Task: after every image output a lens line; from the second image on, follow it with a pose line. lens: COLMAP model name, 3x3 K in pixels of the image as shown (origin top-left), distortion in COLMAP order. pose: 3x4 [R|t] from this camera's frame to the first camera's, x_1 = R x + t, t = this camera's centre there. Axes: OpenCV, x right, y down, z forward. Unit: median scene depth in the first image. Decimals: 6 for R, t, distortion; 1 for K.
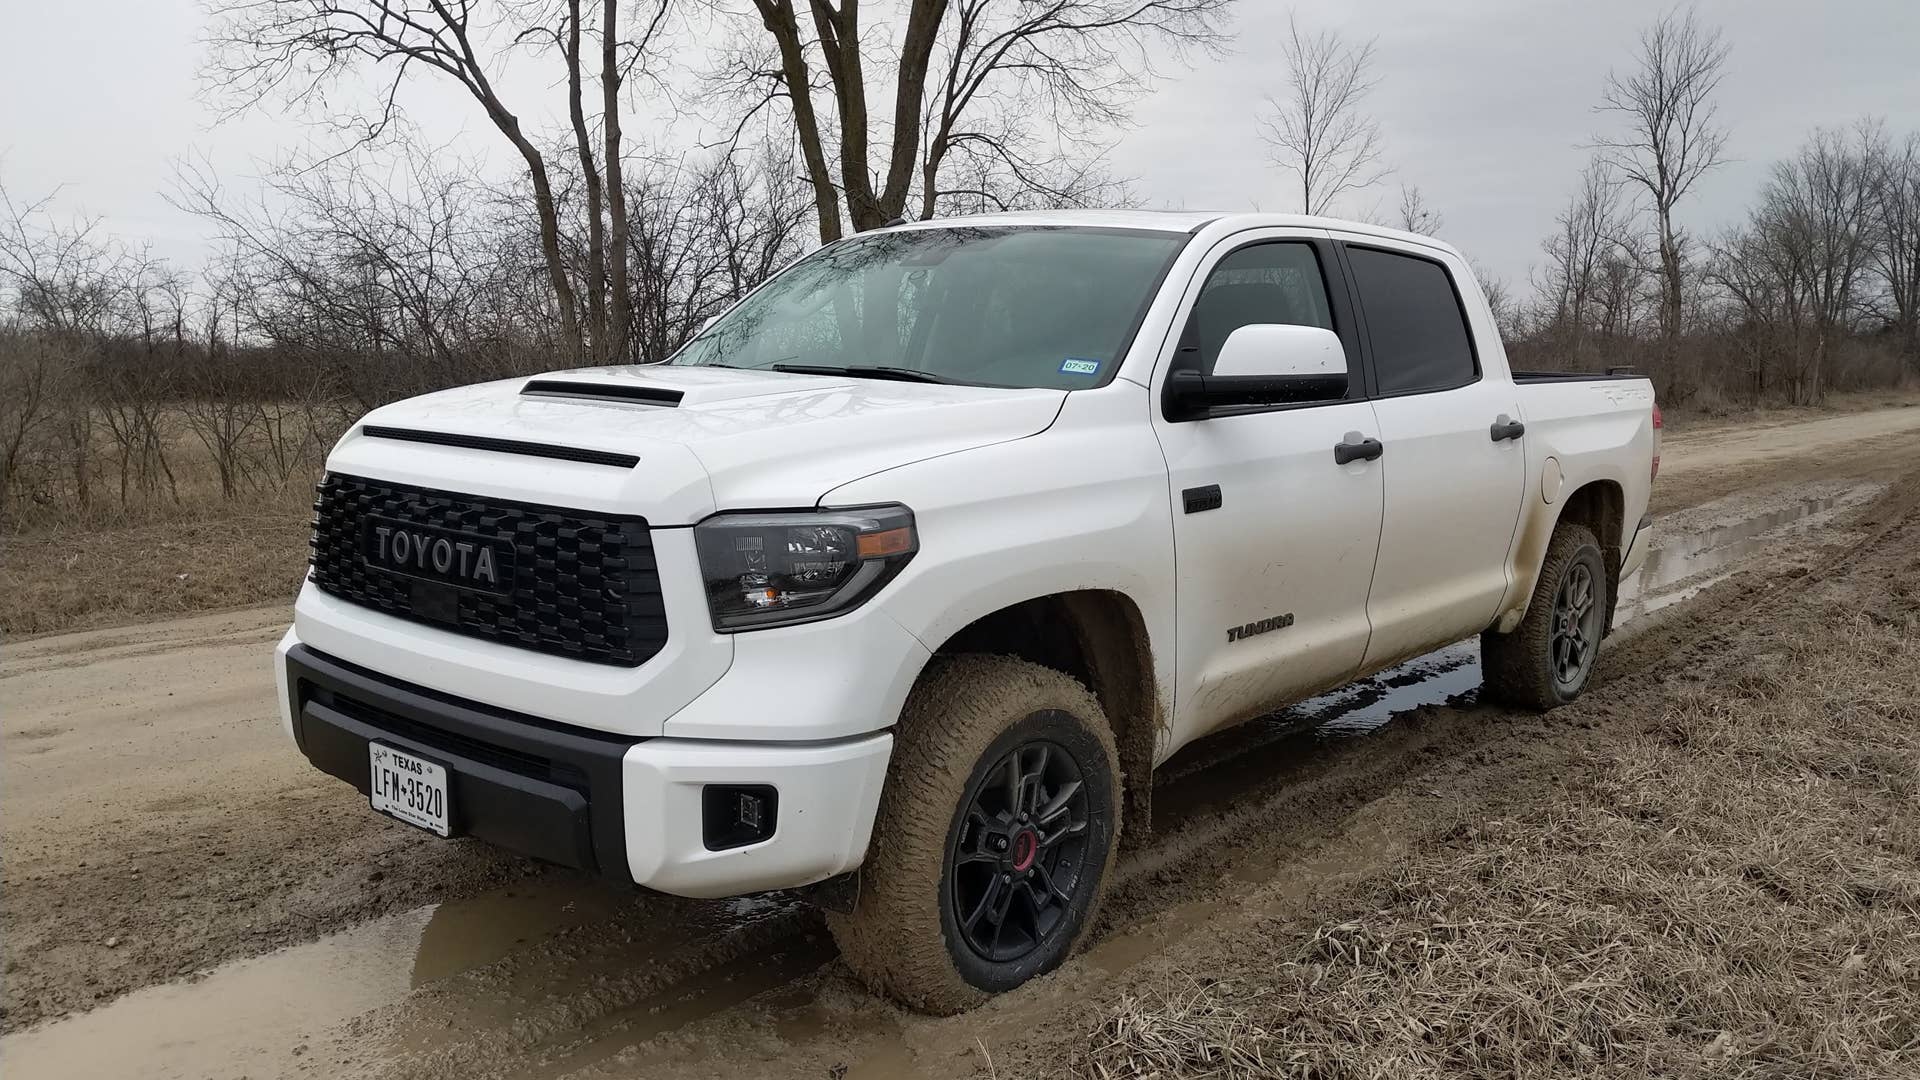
lens RADIAL K [[1468.3, 0, 1026.9], [0, 1468.3, 589.9], [0, 0, 1]] dist [0.076558, -0.002498]
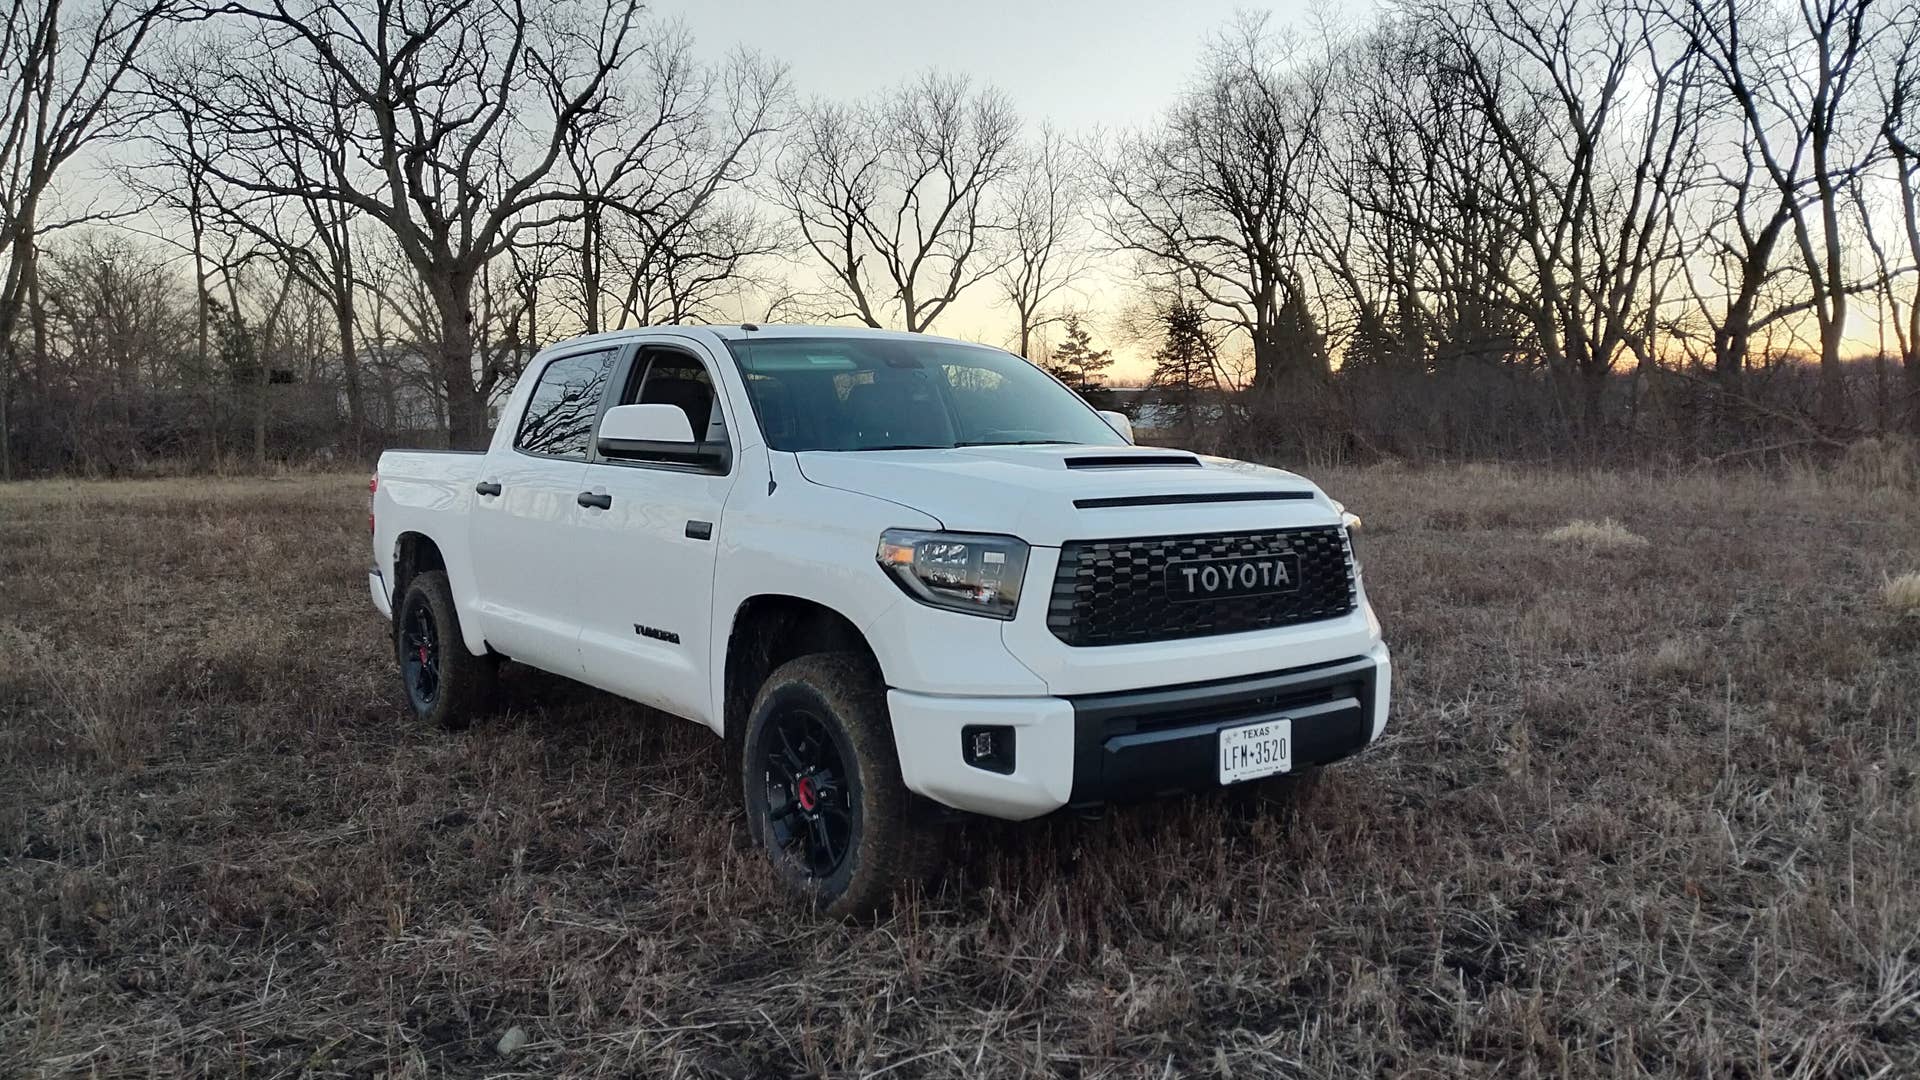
lens RADIAL K [[1404.4, 0, 960.0], [0, 1404.4, 540.0], [0, 0, 1]] dist [0.050385, -0.002577]
pose [[0.253438, -0.087253, 0.963409, -1.695239], [0.183313, 0.982210, 0.040733, -0.156034], [-0.949824, 0.166282, 0.264924, 0.882192]]
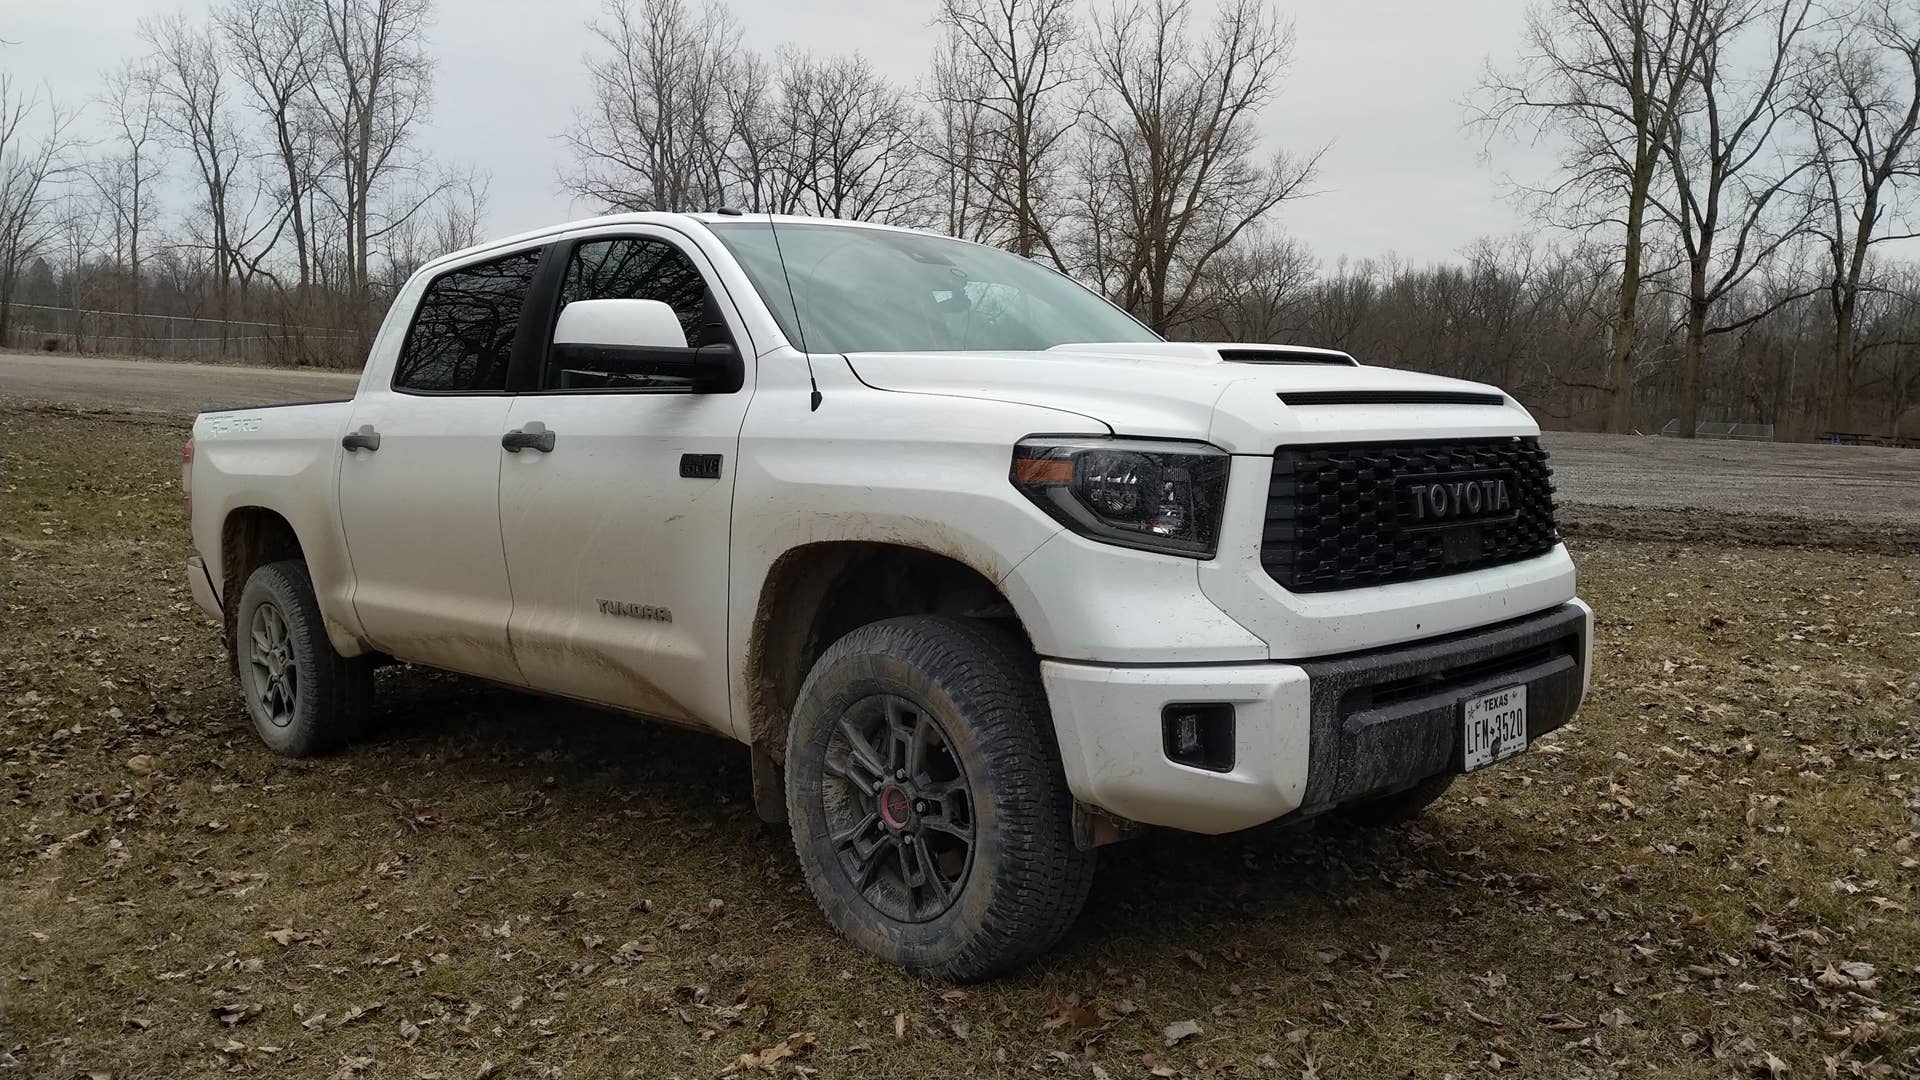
lens RADIAL K [[1405.1, 0, 956.9], [0, 1405.1, 528.2], [0, 0, 1]] dist [0.090810, -0.116203]
pose [[0.125717, -0.085346, 0.988388, -1.412975], [0.201321, 0.977758, 0.058821, -0.132022], [-0.971424, 0.191589, 0.140103, 1.194223]]
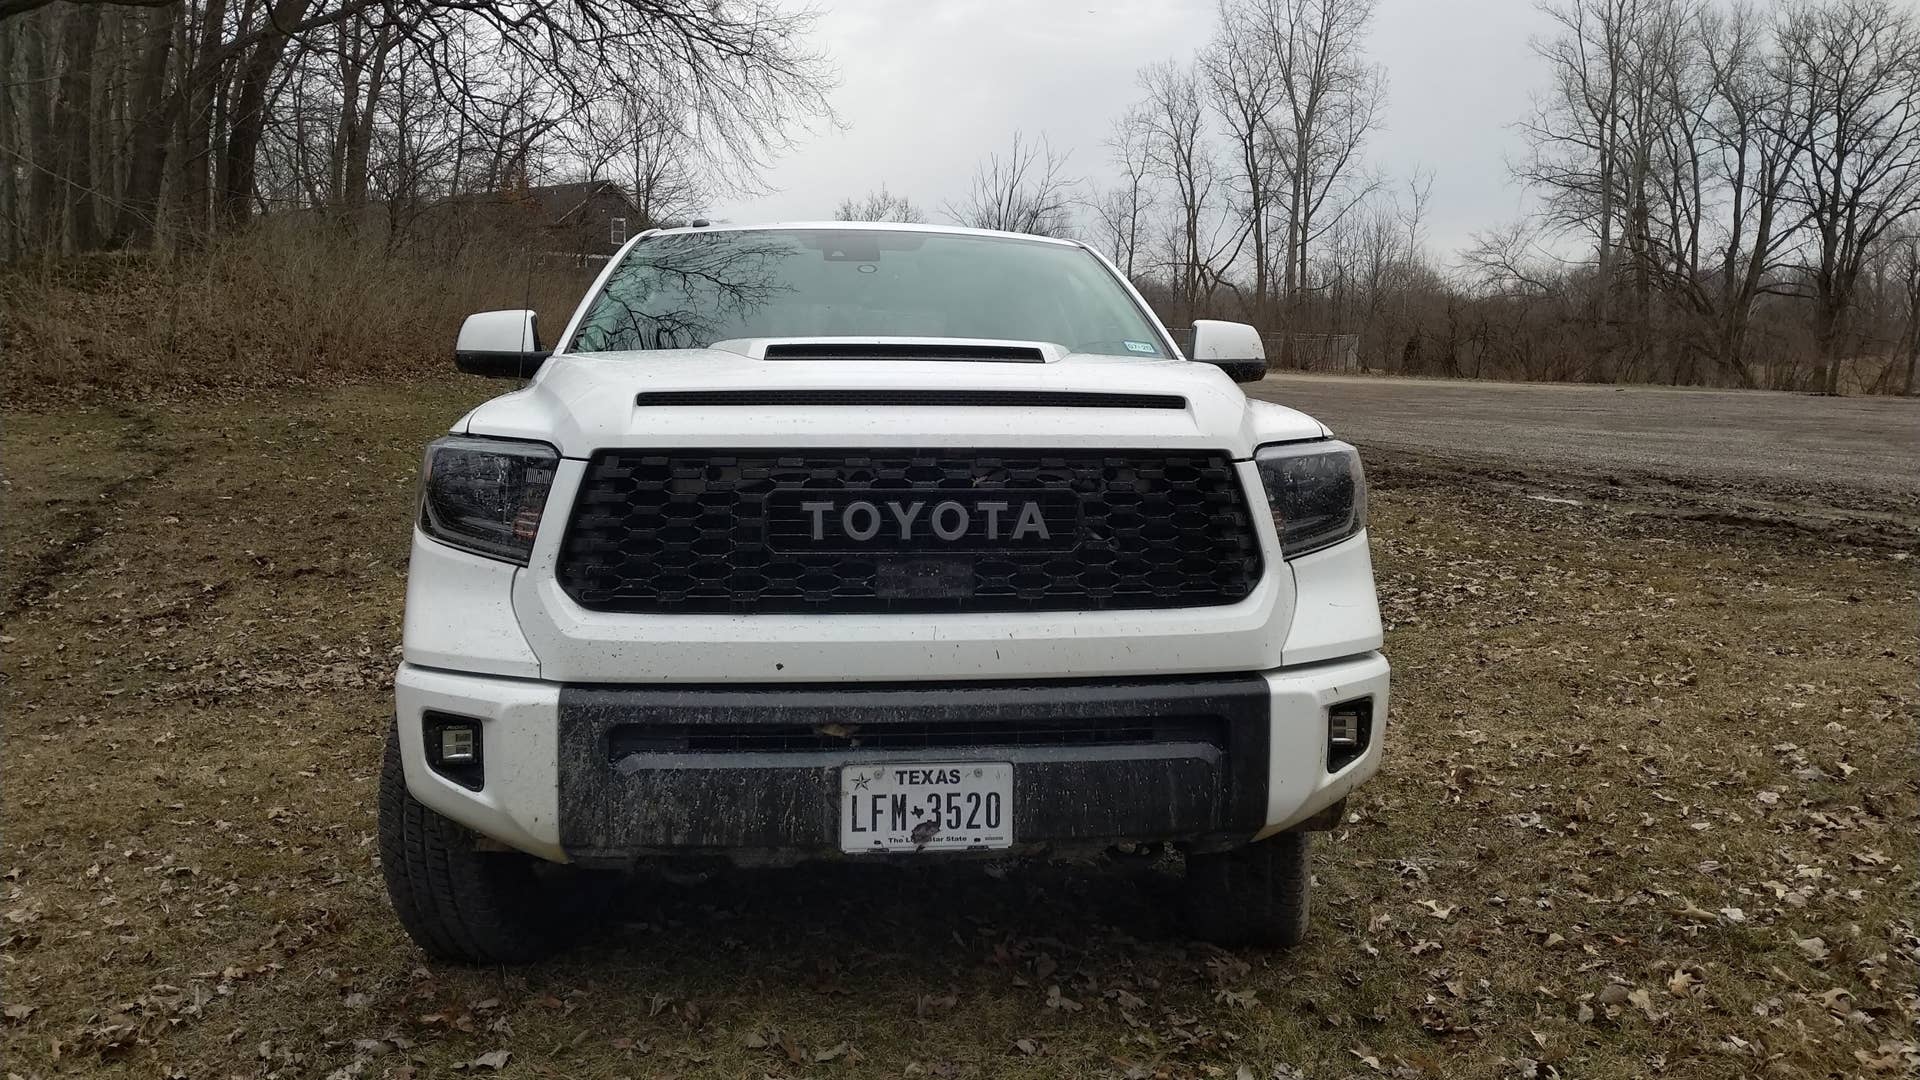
lens RADIAL K [[1408.9, 0, 958.2], [0, 1408.9, 485.1], [0, 0, 1]] dist [0.100571, -0.117639]
pose [[0.707347, -0.038541, 0.705815, -0.946955], [0.138998, 0.986601, -0.085426, 0.026572], [-0.693065, 0.158533, 0.703227, 0.408352]]
